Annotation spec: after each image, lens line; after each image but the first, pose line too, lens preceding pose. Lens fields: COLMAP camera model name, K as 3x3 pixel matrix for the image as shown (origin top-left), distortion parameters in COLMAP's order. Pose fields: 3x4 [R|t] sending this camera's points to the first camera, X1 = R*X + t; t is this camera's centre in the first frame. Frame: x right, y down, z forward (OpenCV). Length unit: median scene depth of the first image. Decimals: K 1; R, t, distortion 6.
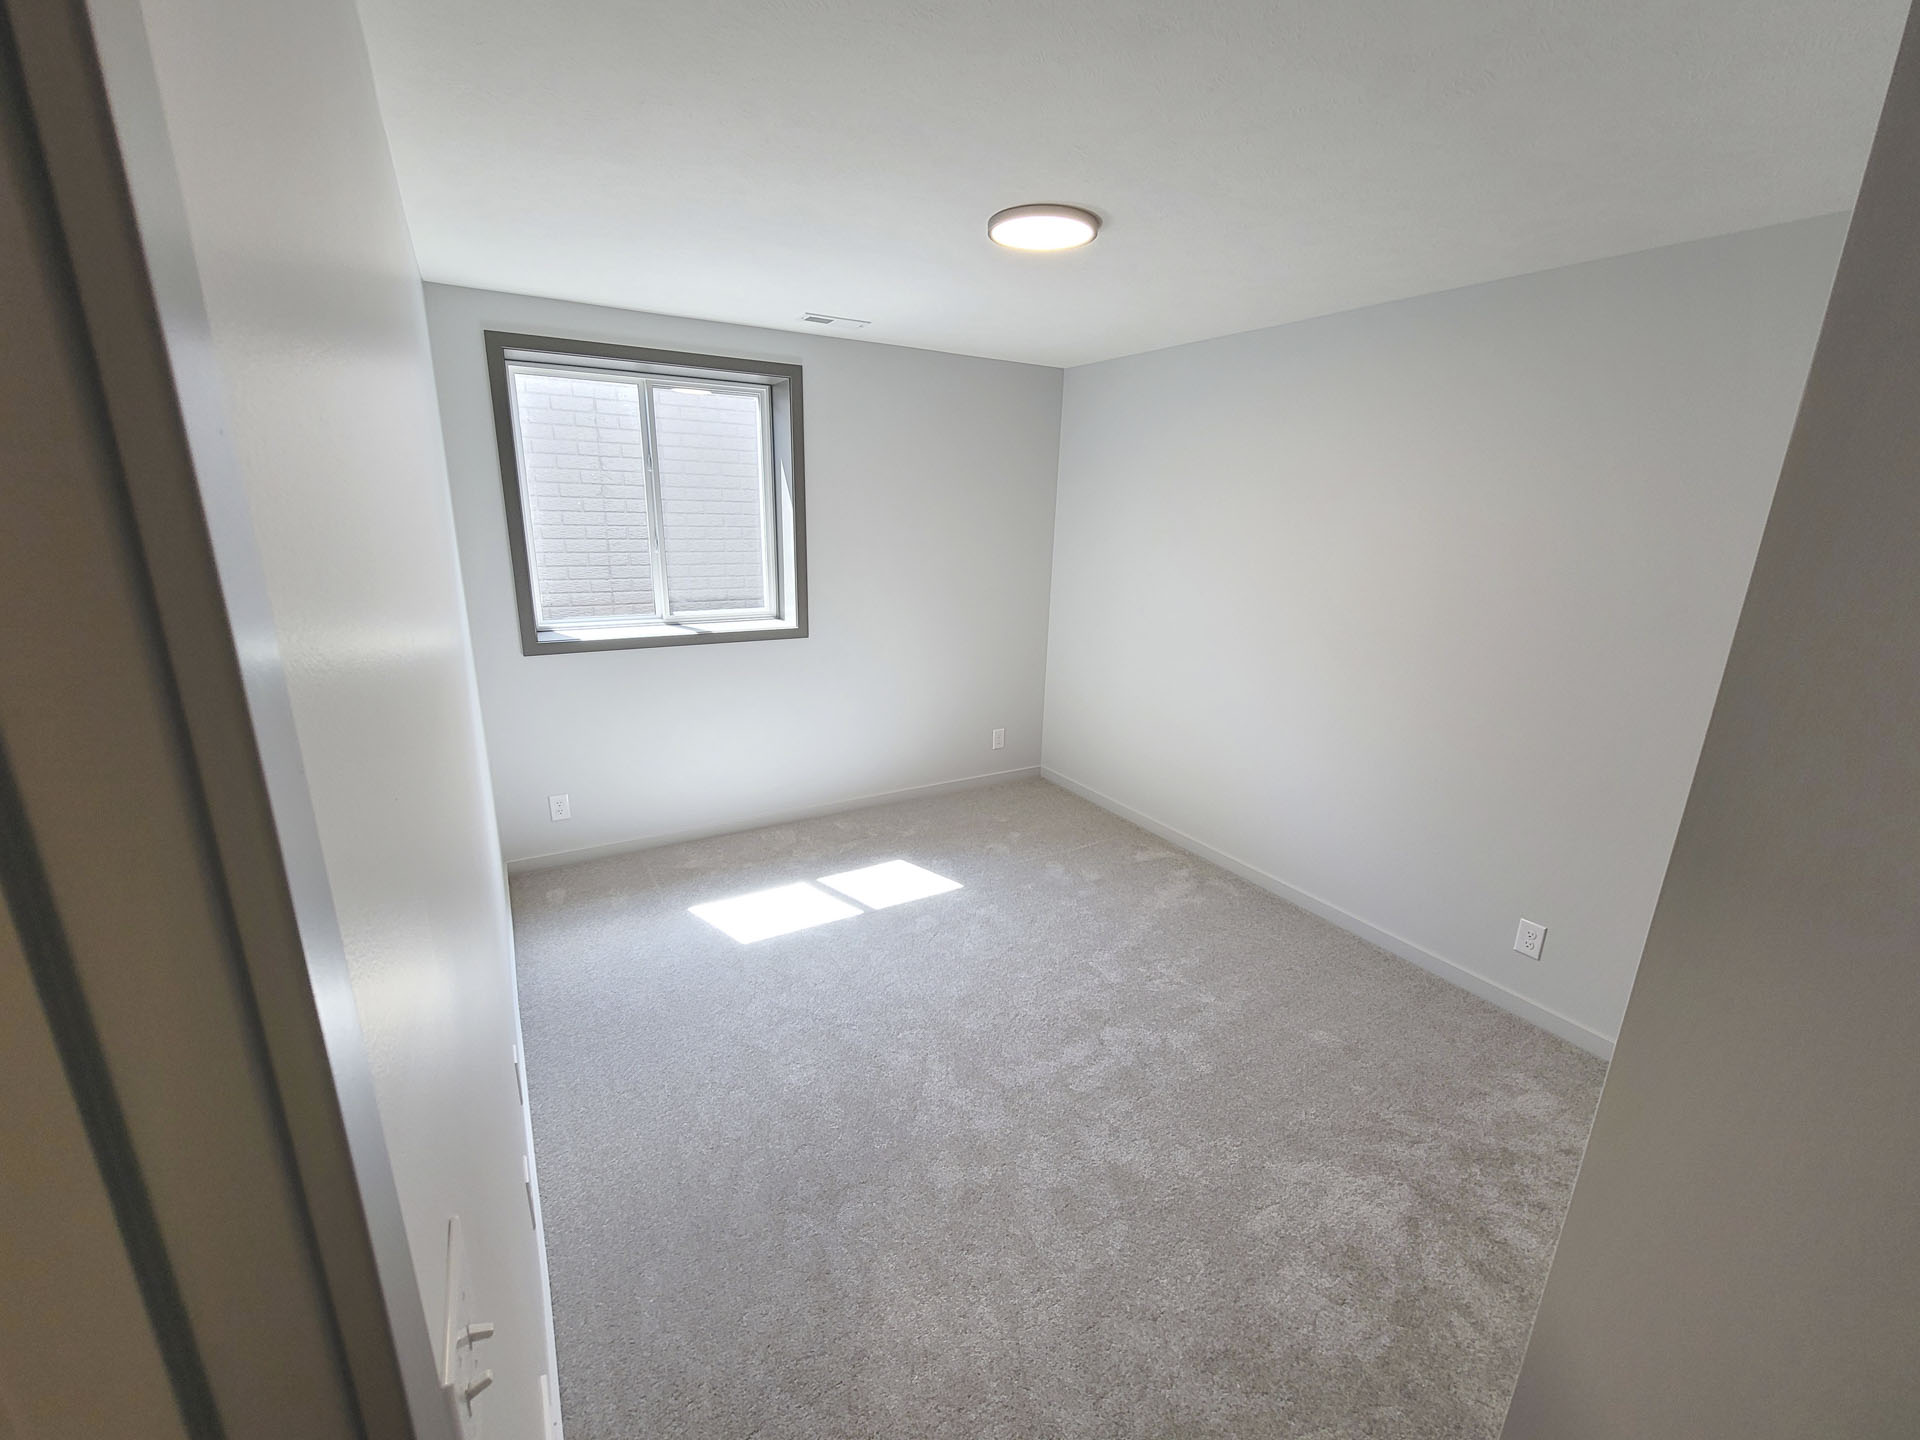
lens RADIAL K [[778.9, 0, 960.0], [0, 778.9, 720.0], [0, 0, 1]] dist [-0.000501, -0.000017]
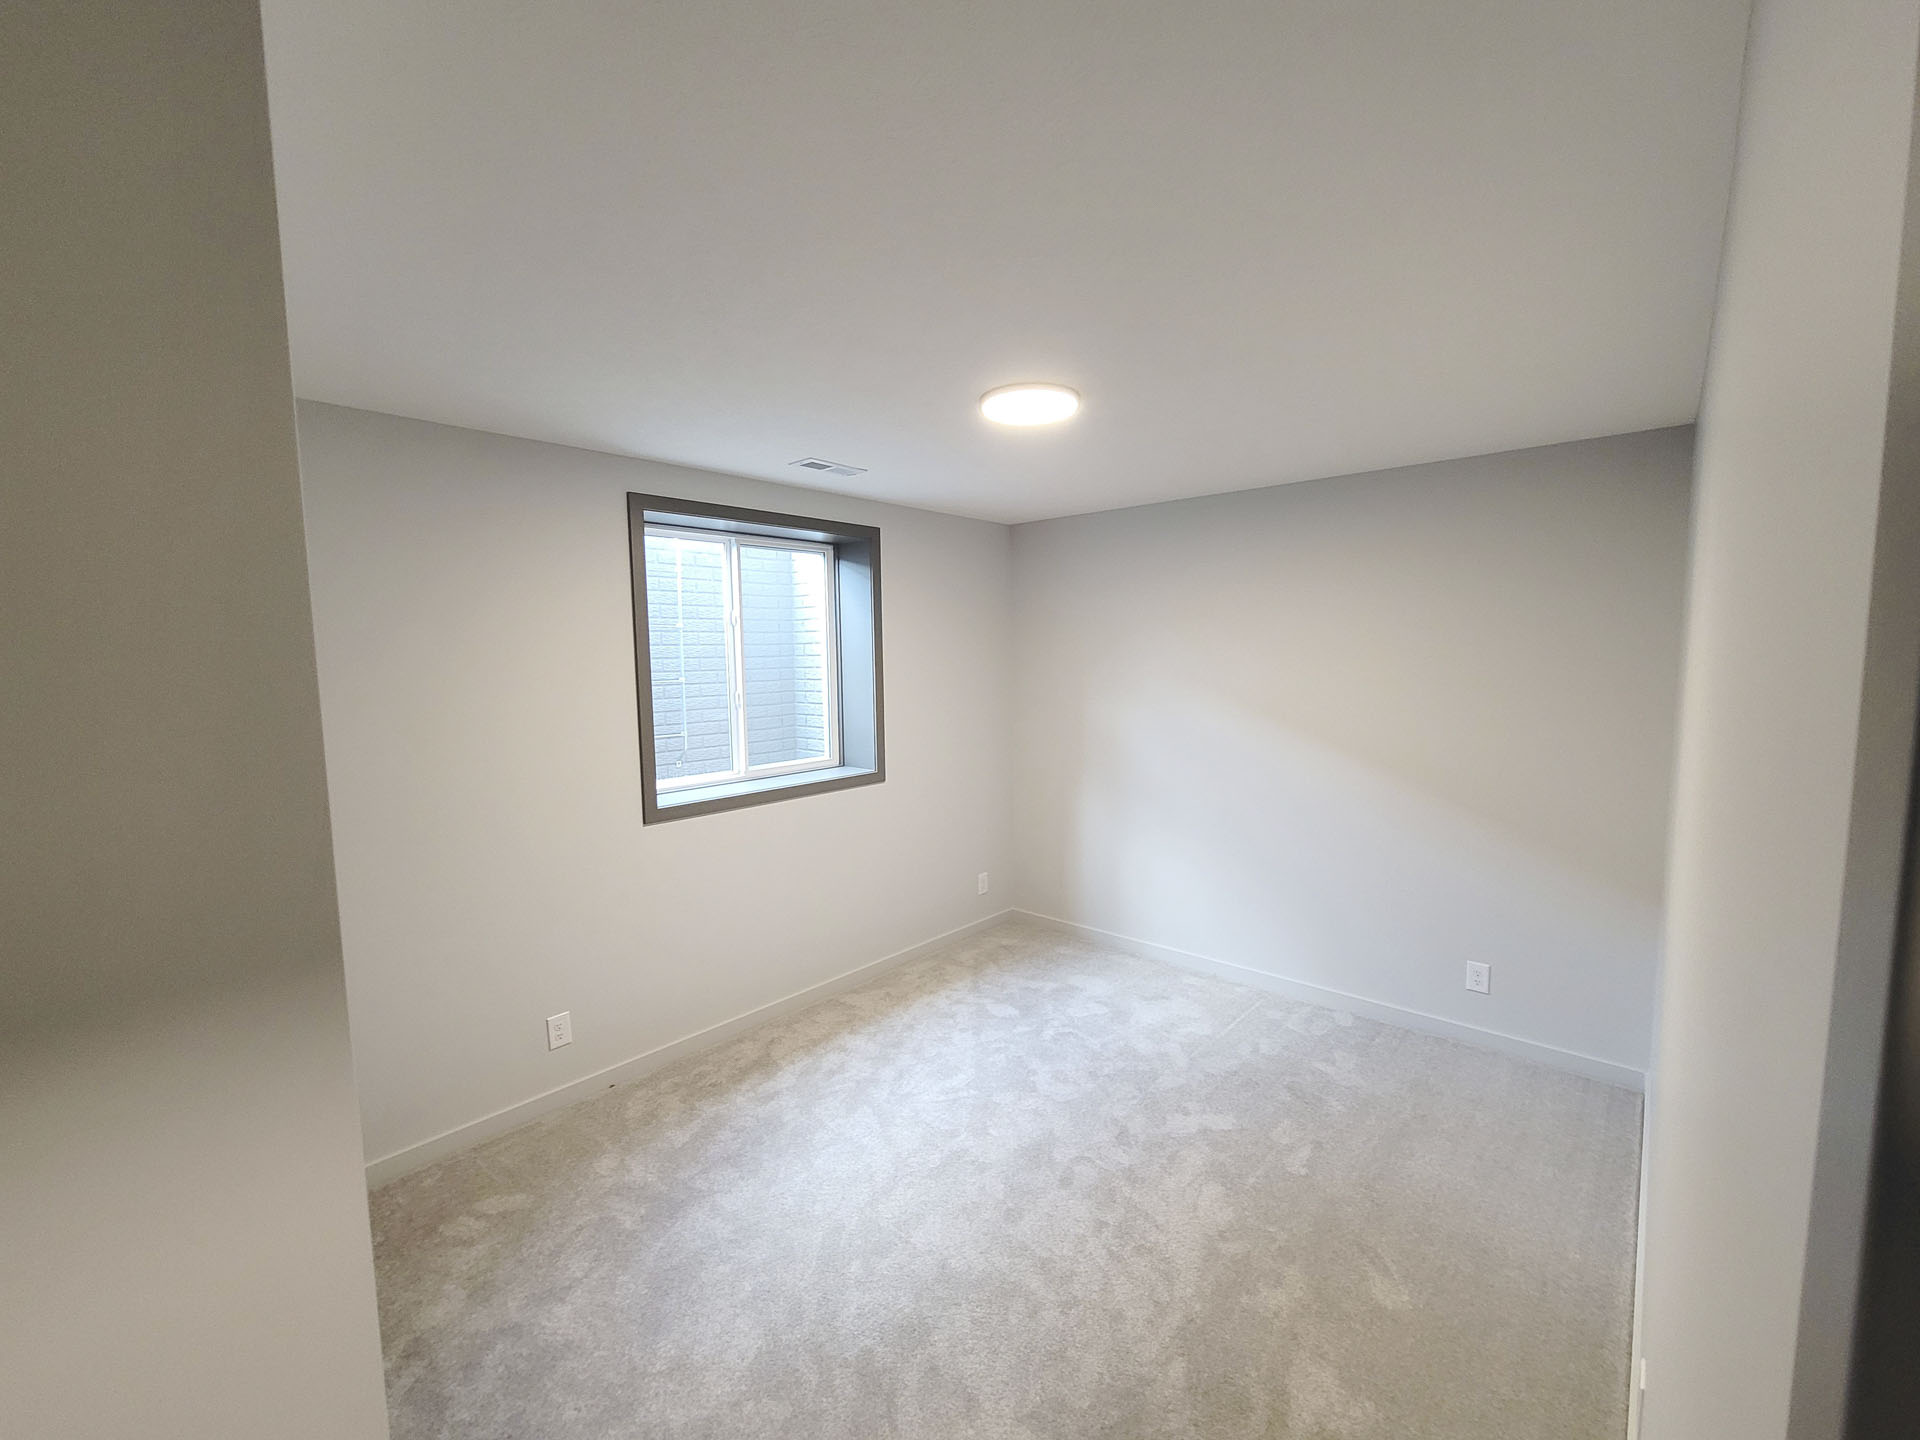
lens RADIAL K [[778.9, 0, 960.0], [0, 778.9, 720.0], [0, 0, 1]] dist [-0.000501, -0.000017]
pose [[0.951214, -0.056164, 0.303378, -0.432517], [0.105064, 0.983489, -0.147347, -0.026668], [-0.290093, 0.172033, 0.941409, 0.006683]]
